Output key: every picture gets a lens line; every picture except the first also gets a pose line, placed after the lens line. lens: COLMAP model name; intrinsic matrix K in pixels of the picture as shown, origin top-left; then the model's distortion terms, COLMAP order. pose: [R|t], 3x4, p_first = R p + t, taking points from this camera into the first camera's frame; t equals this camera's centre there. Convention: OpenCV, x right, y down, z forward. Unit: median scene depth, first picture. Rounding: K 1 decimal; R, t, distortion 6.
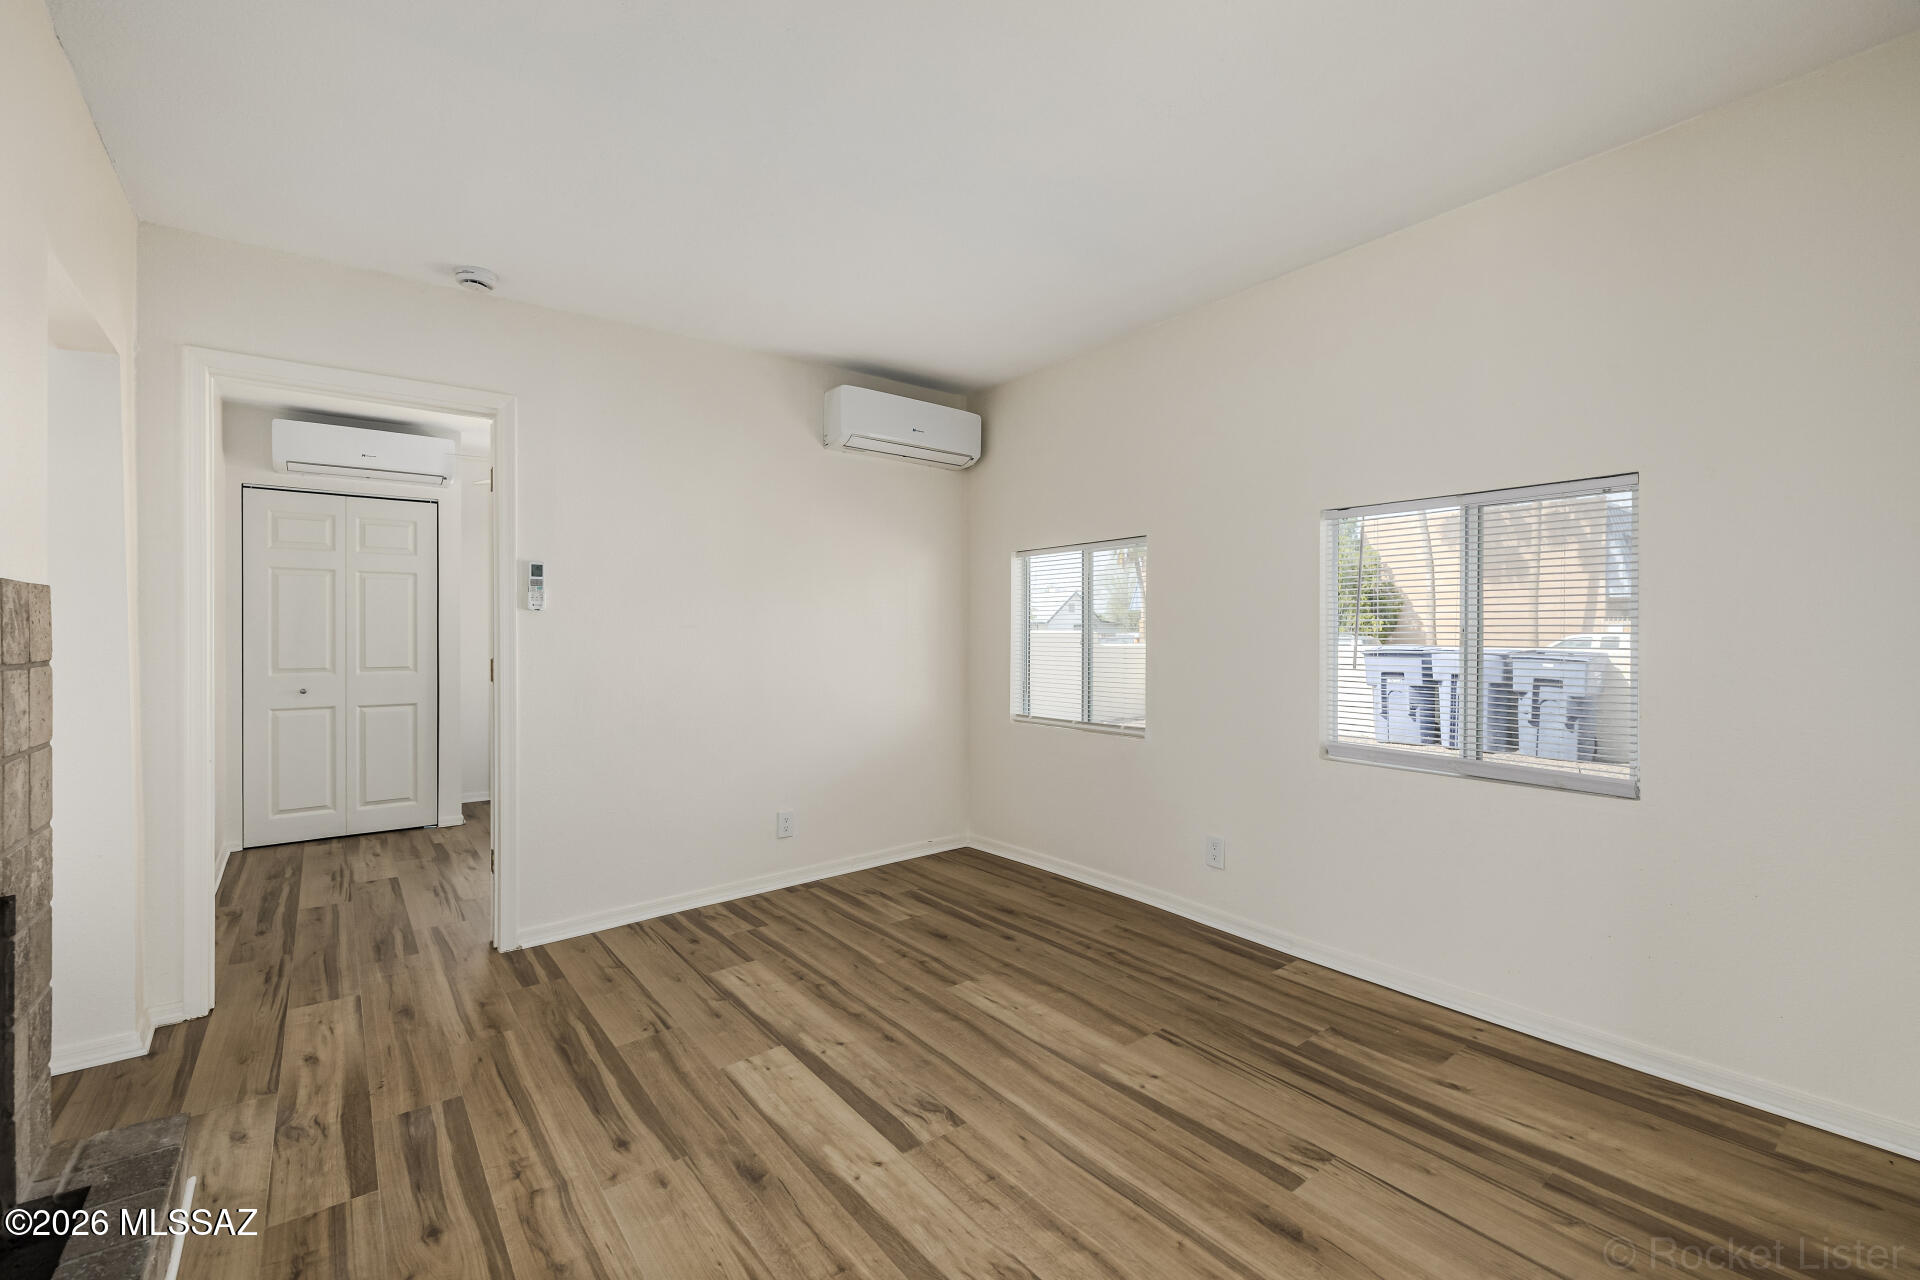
lens RADIAL K [[808.5, 0, 943.3], [0, 808.5, 633.2], [0, 0, 1]] dist [-0.002697, -0.000372]
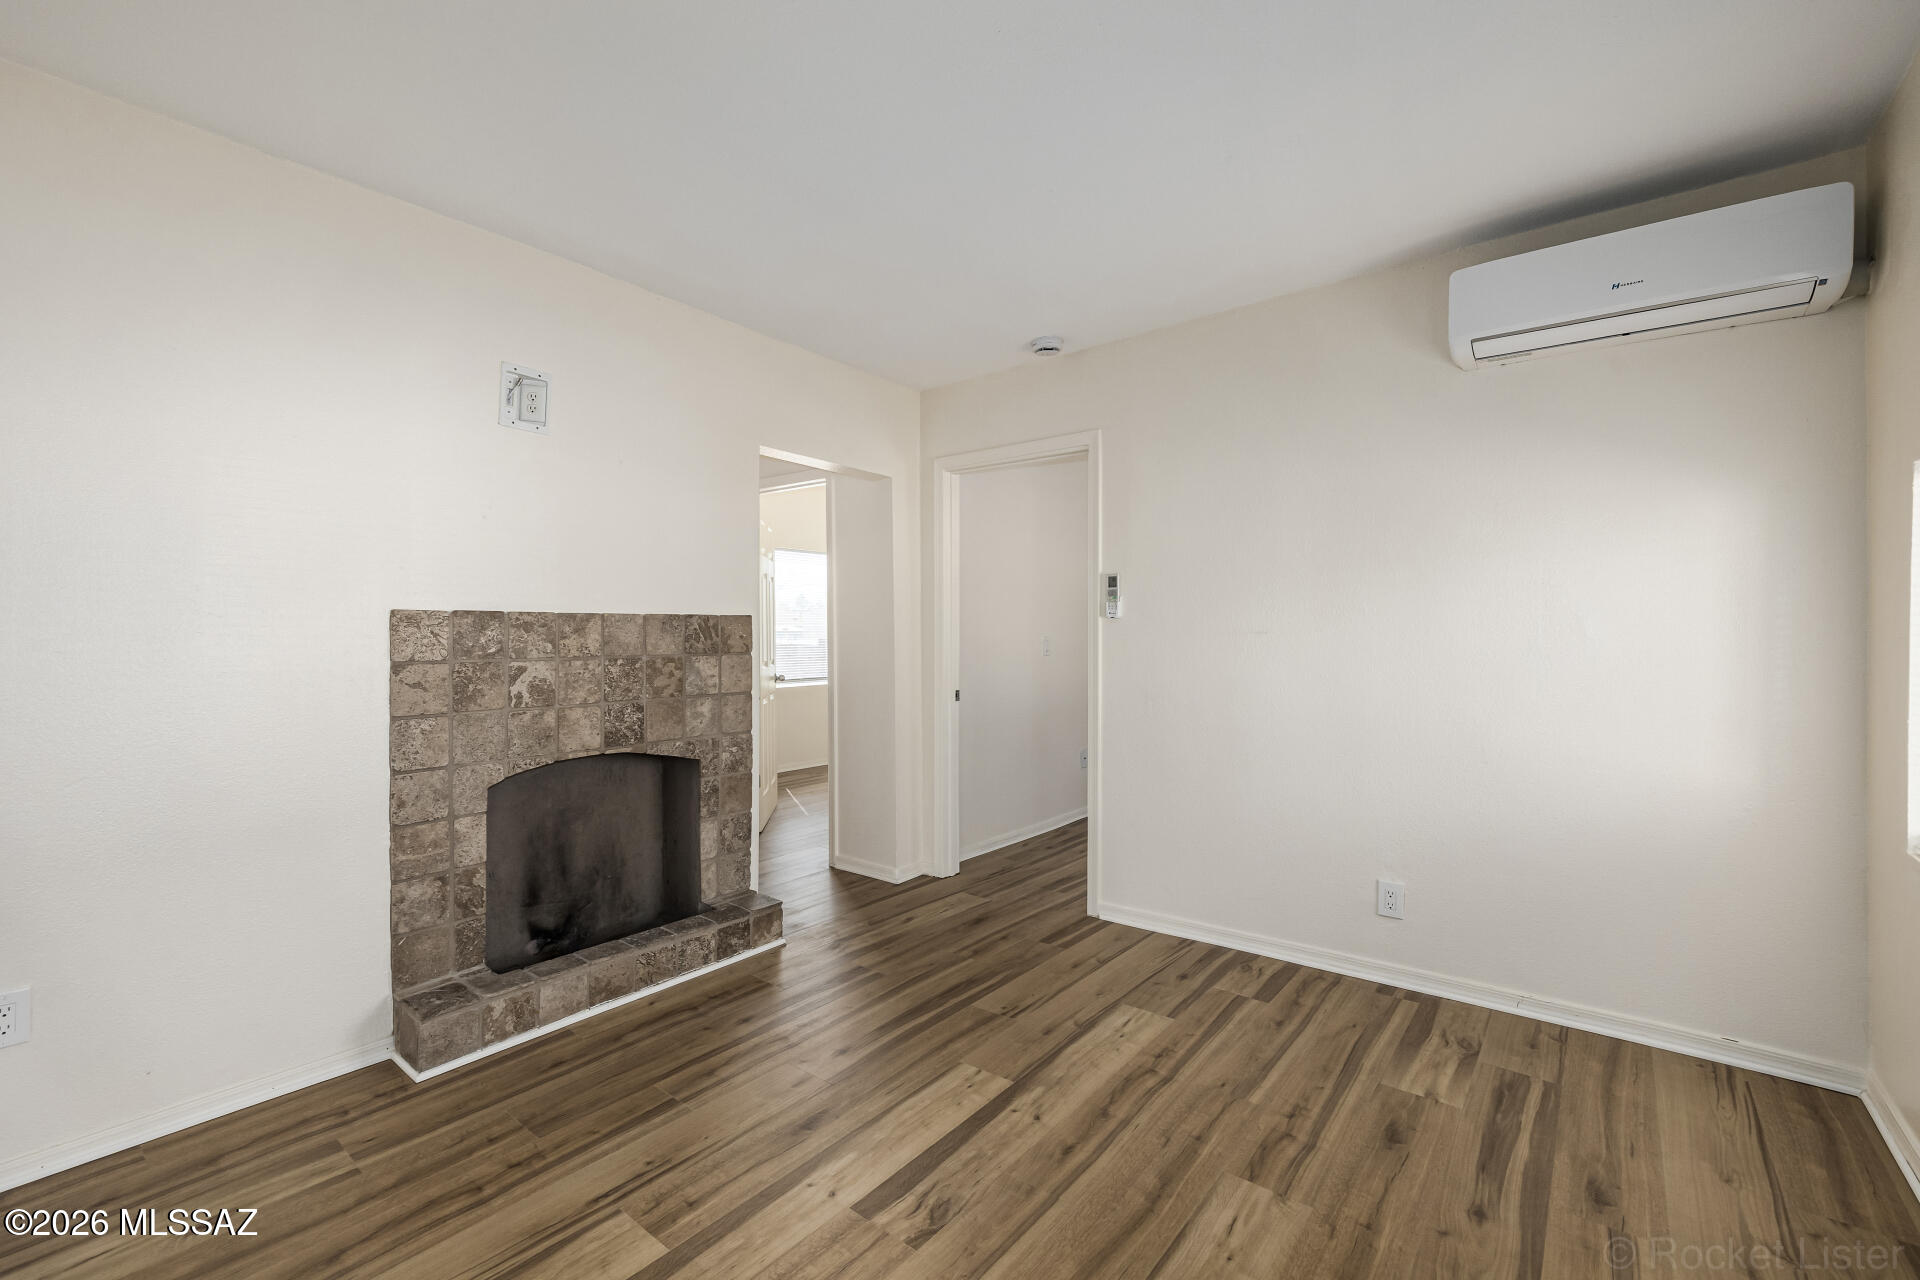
lens RADIAL K [[811.0, 0, 960.0], [0, 811.0, 640.0], [0, 0, 1]] dist [-0.000906, 0.000238]
pose [[0.235629, 0.013332, -0.971752, 0.563913], [-0.002147, 0.999911, 0.013198, -0.013603], [0.971841, -0.001024, 0.235637, 0.580997]]
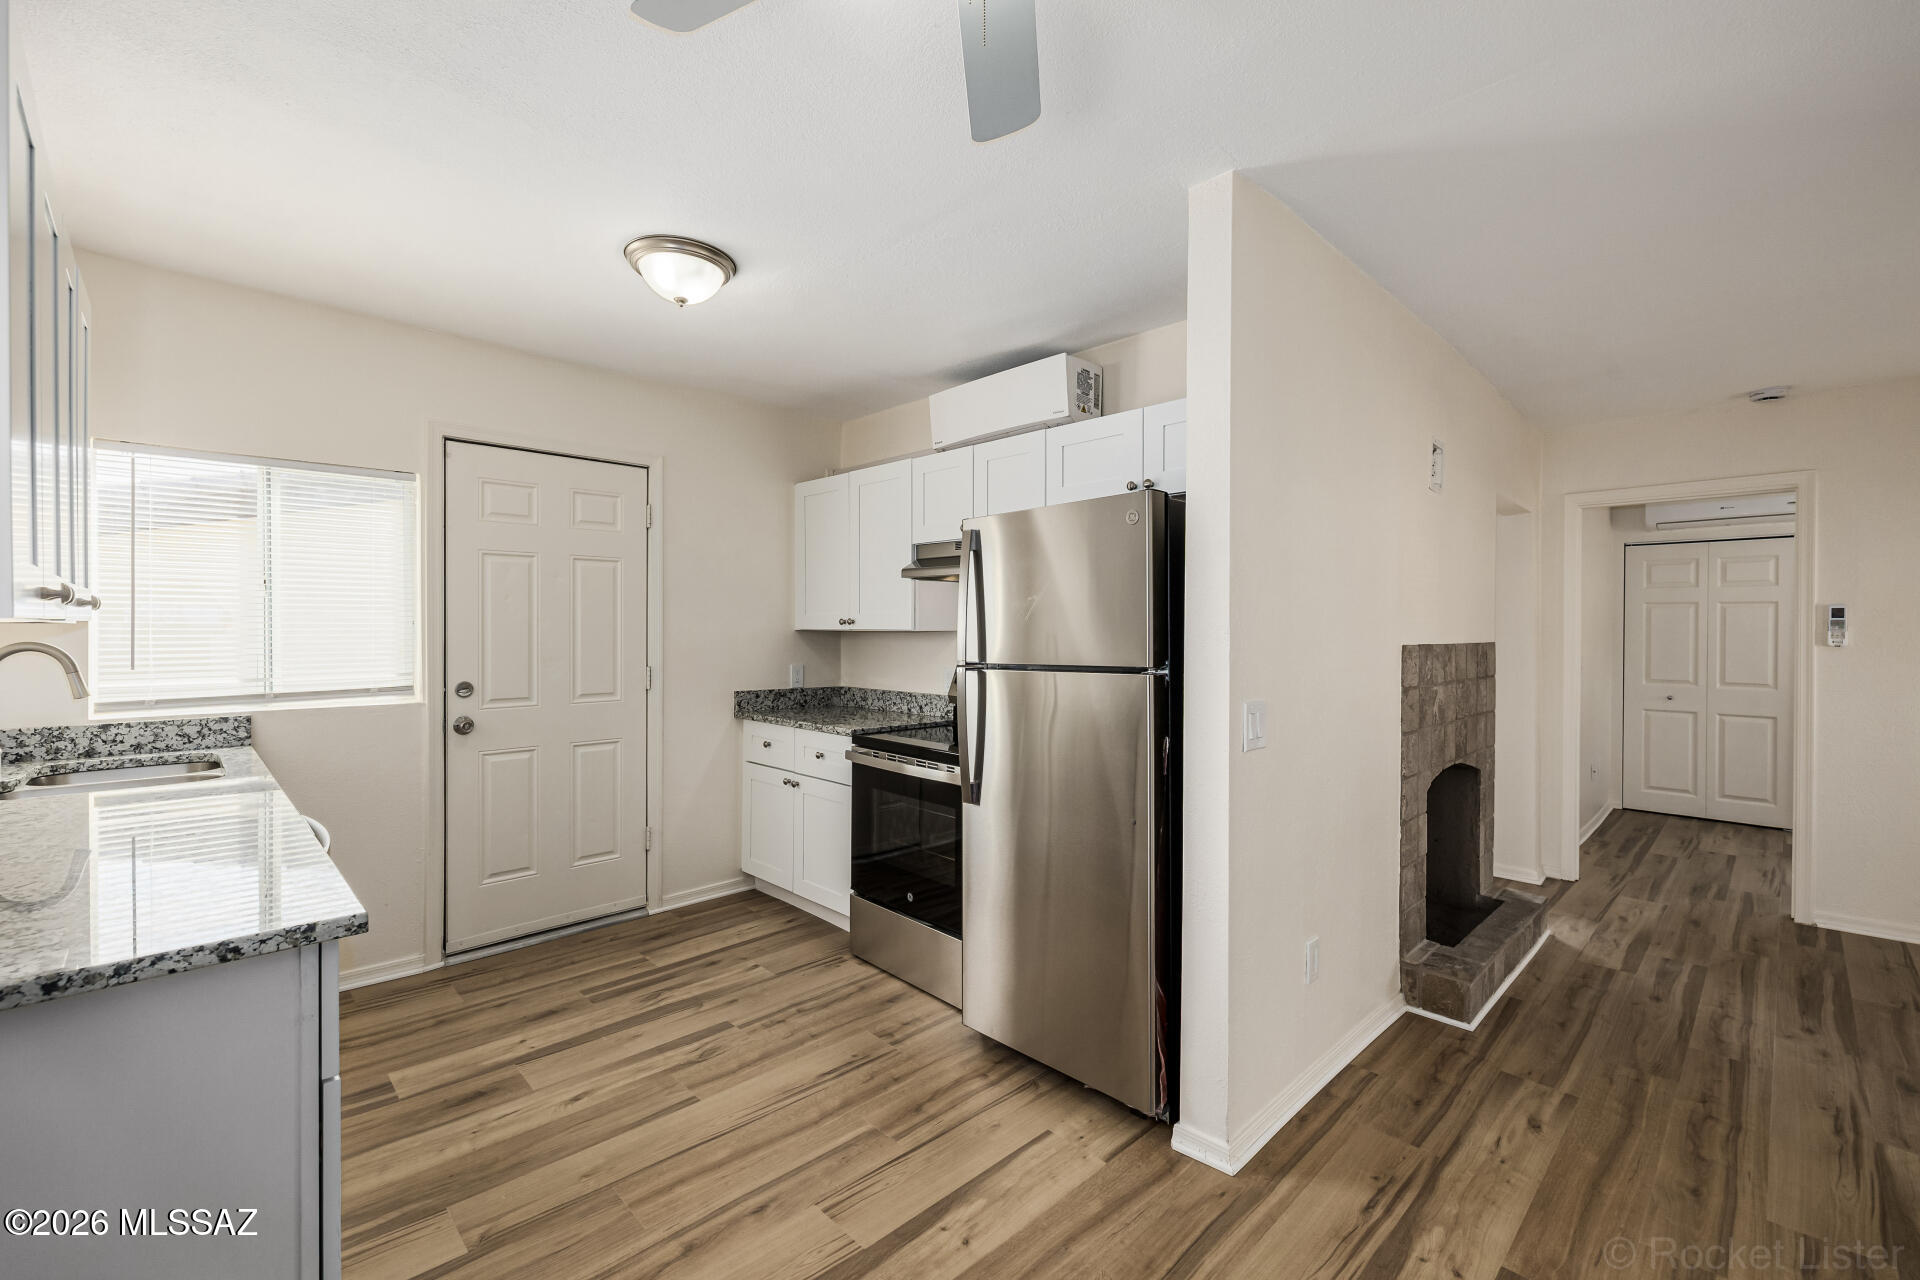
lens RADIAL K [[816.8, 0, 965.6], [0, 816.8, 633.6], [0, 0, 1]] dist [0.017636, -0.000380]
pose [[0.133814, 0.007920, -0.990975, 0.575847], [-0.006395, 0.999954, 0.007128, -0.051705], [0.990986, 0.005384, 0.133858, -0.460978]]
